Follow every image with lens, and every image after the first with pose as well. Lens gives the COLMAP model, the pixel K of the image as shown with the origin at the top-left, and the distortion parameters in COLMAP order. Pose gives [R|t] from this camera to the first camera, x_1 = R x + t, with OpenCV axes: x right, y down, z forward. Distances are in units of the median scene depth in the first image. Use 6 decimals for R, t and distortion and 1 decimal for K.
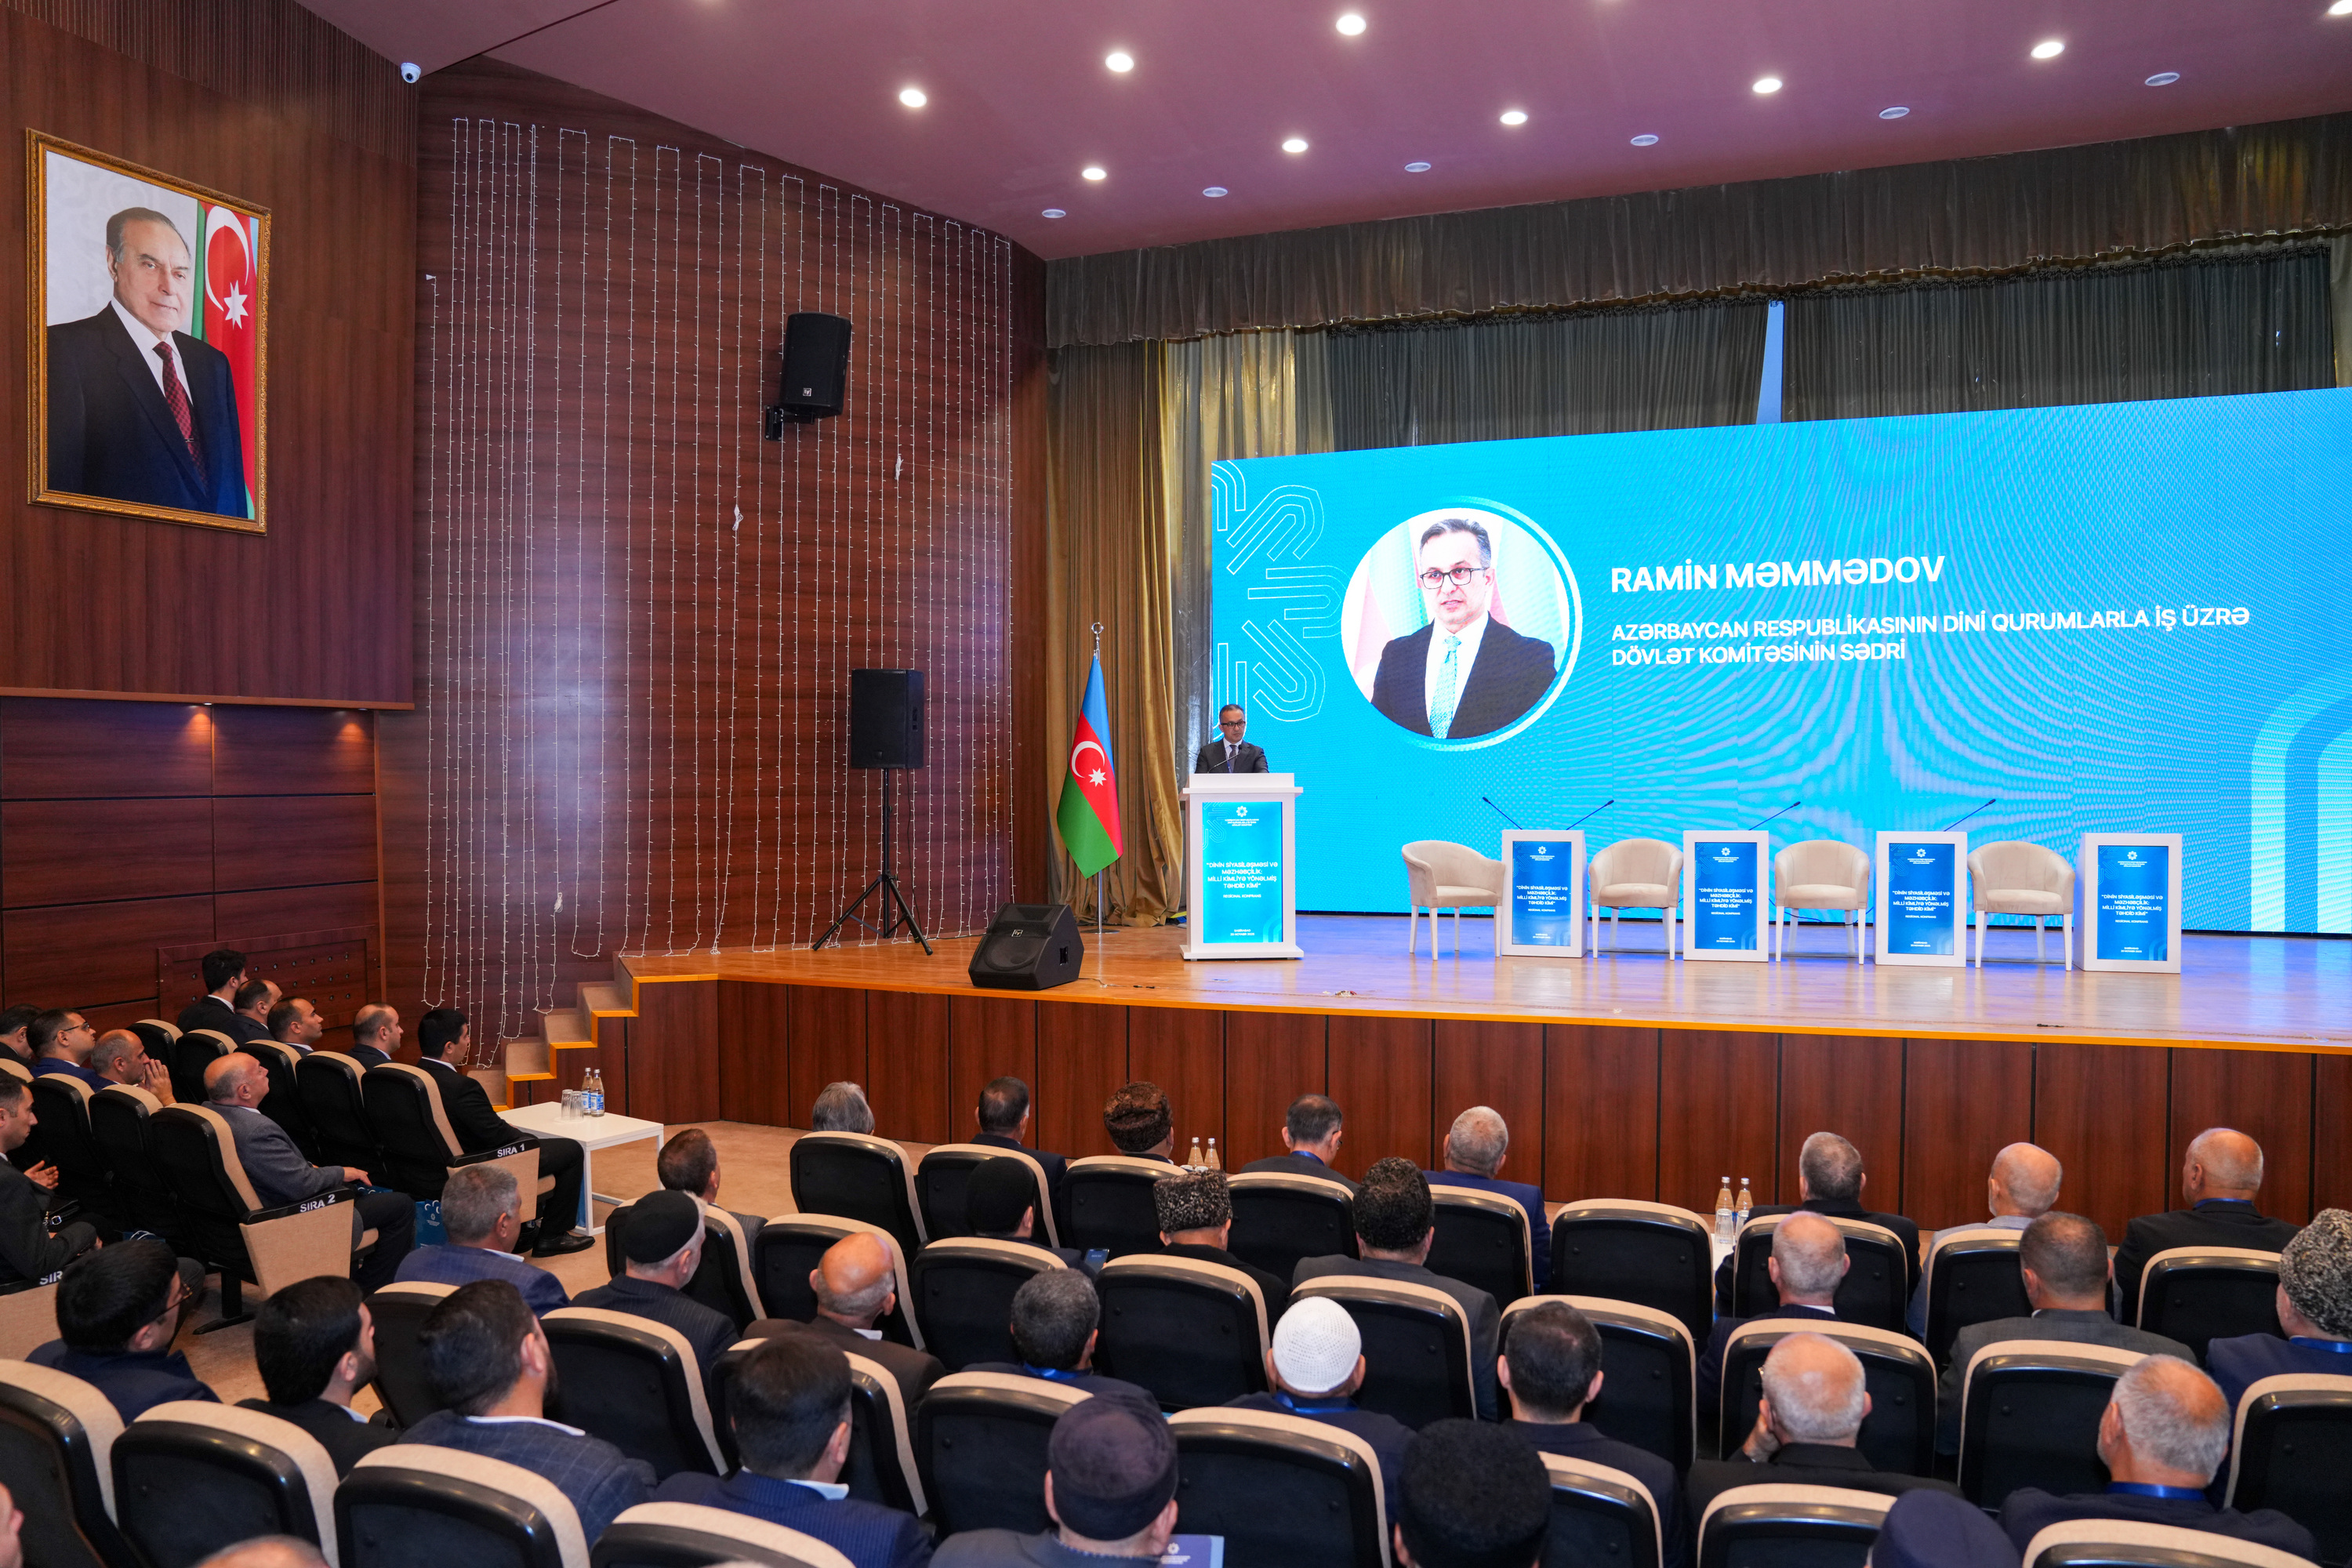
lens RADIAL K [[1594.8, 0, 1166.1], [0, 1594.8, 803.4], [0, 0, 1]] dist [-0.056423, 0.031475]
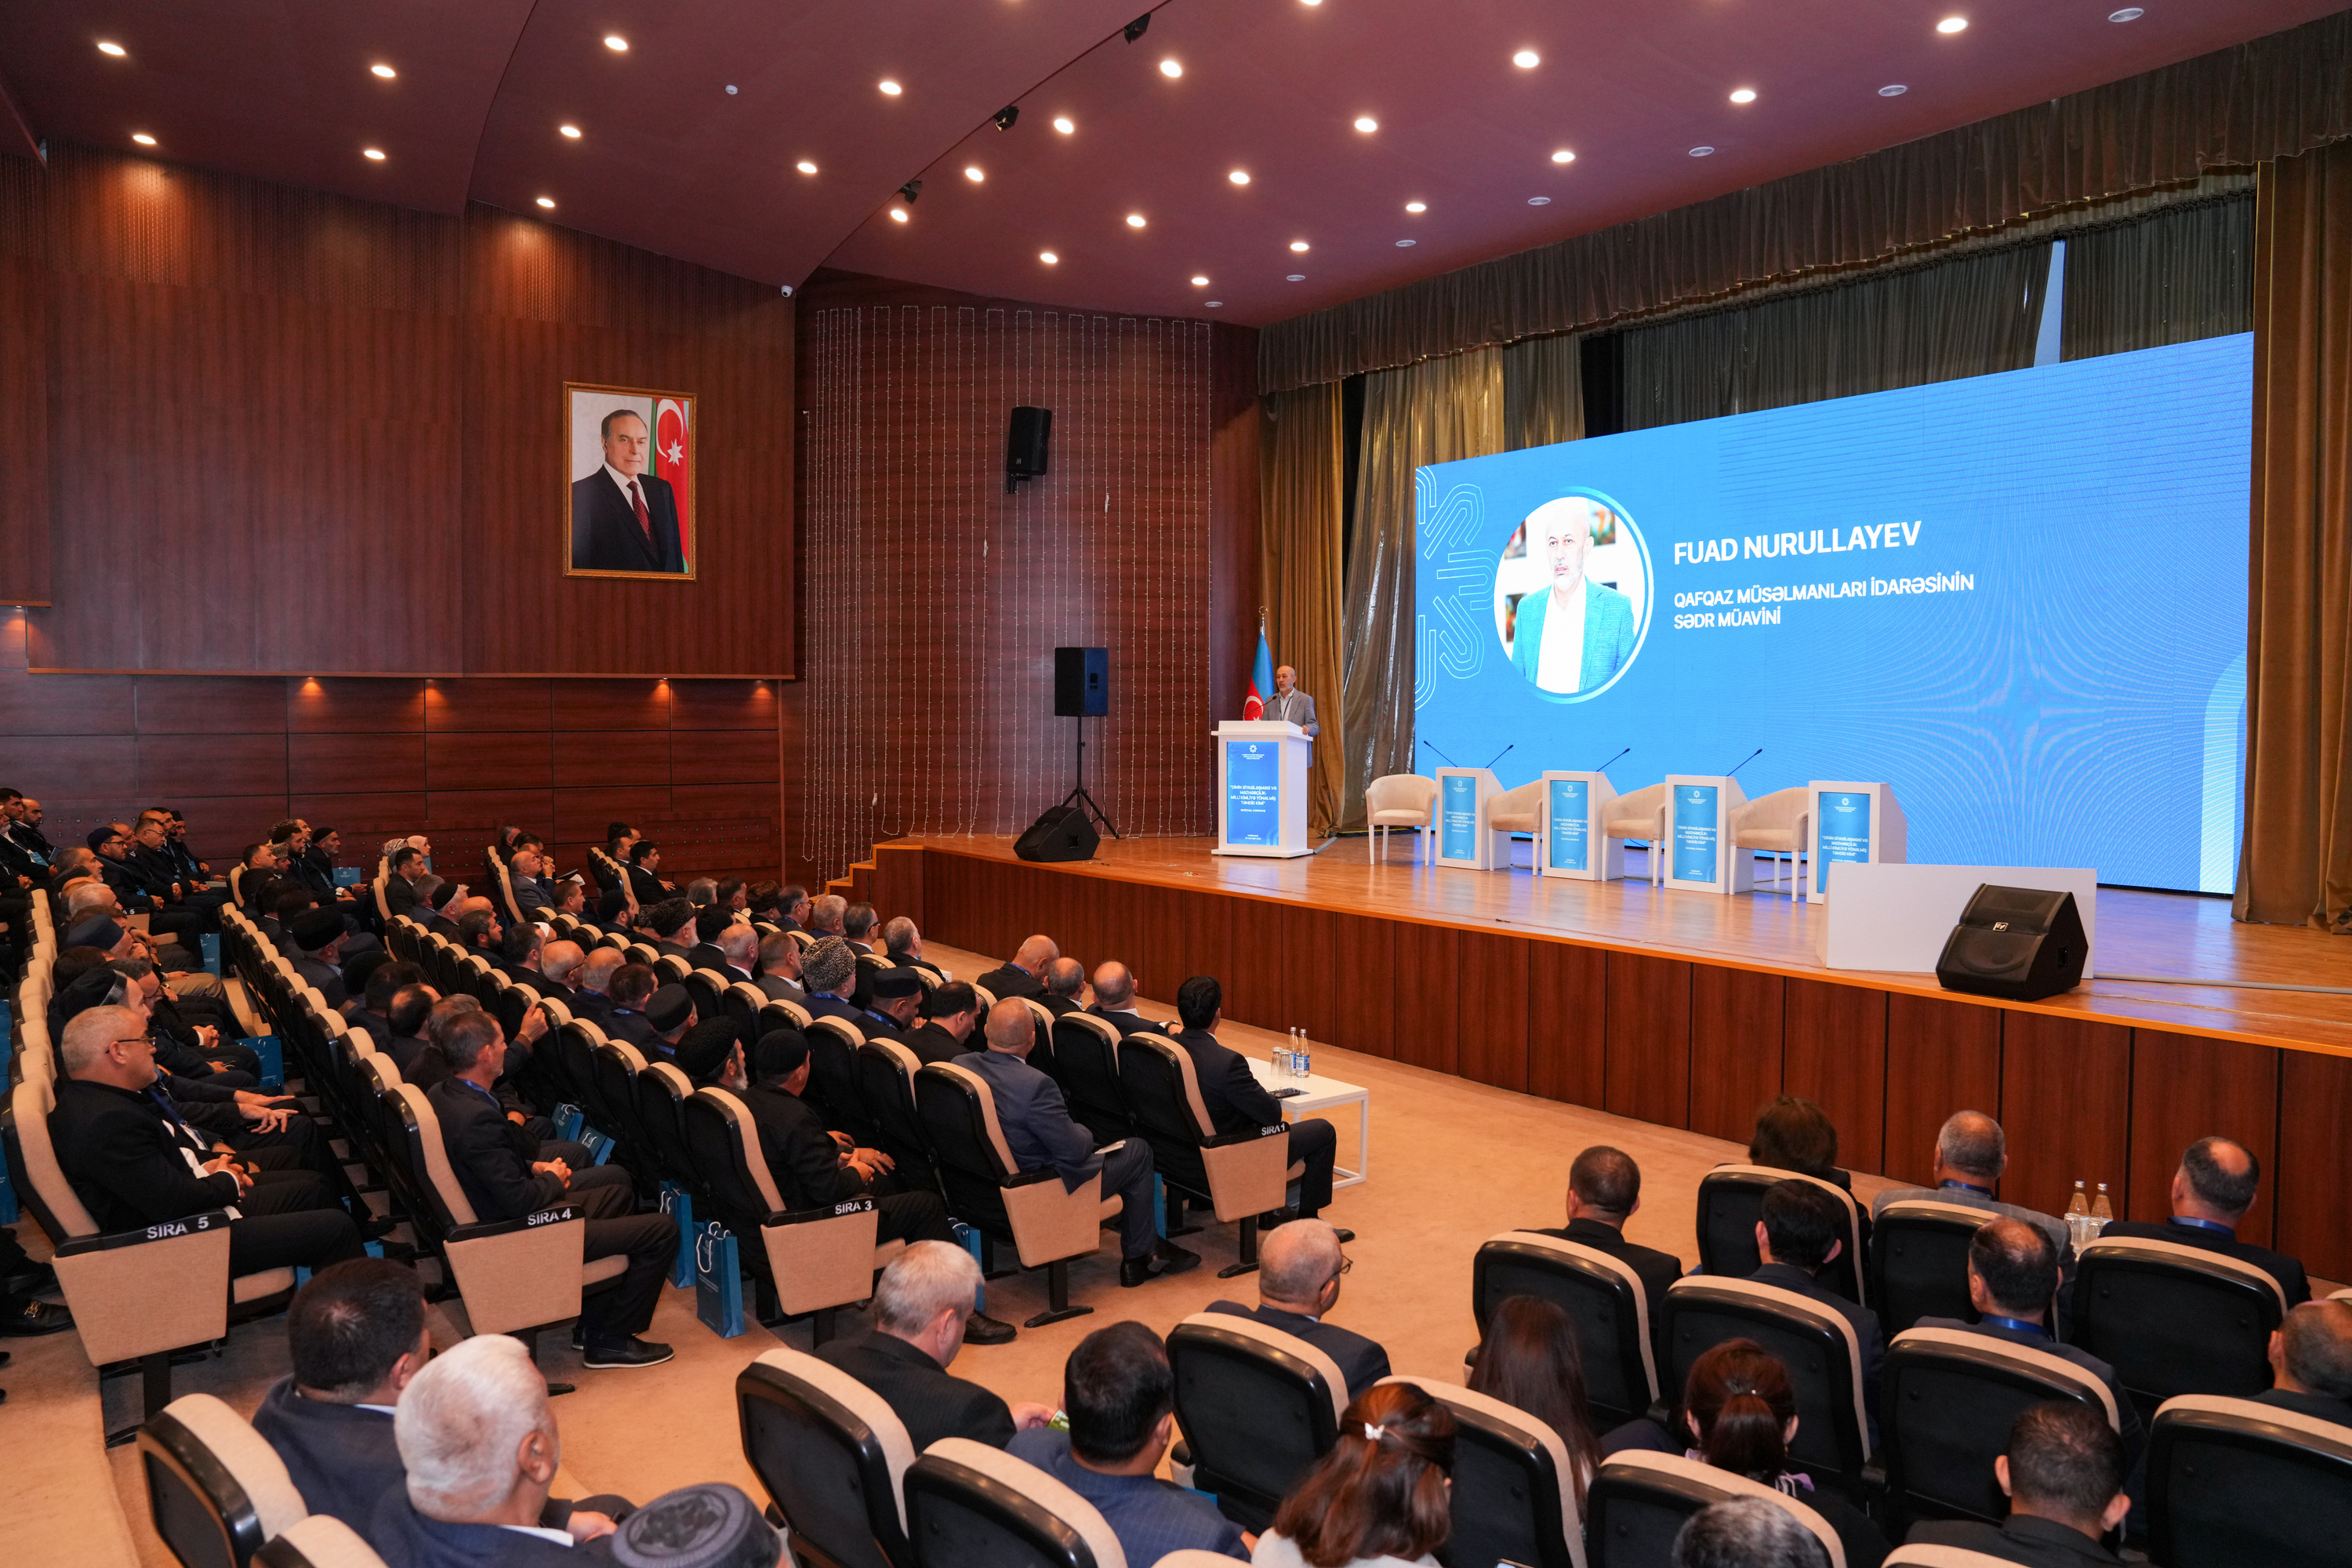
lens RADIAL K [[1594.8, 0, 1170.5], [0, 1594.8, 798.2], [0, 0, 1]] dist [-0.056423, 0.031475]
pose [[0.848124, 0.032941, -0.528773, 0.728864], [-0.014818, 0.999150, 0.038478, -0.004698], [0.529591, -0.024799, 0.847890, -0.200798]]
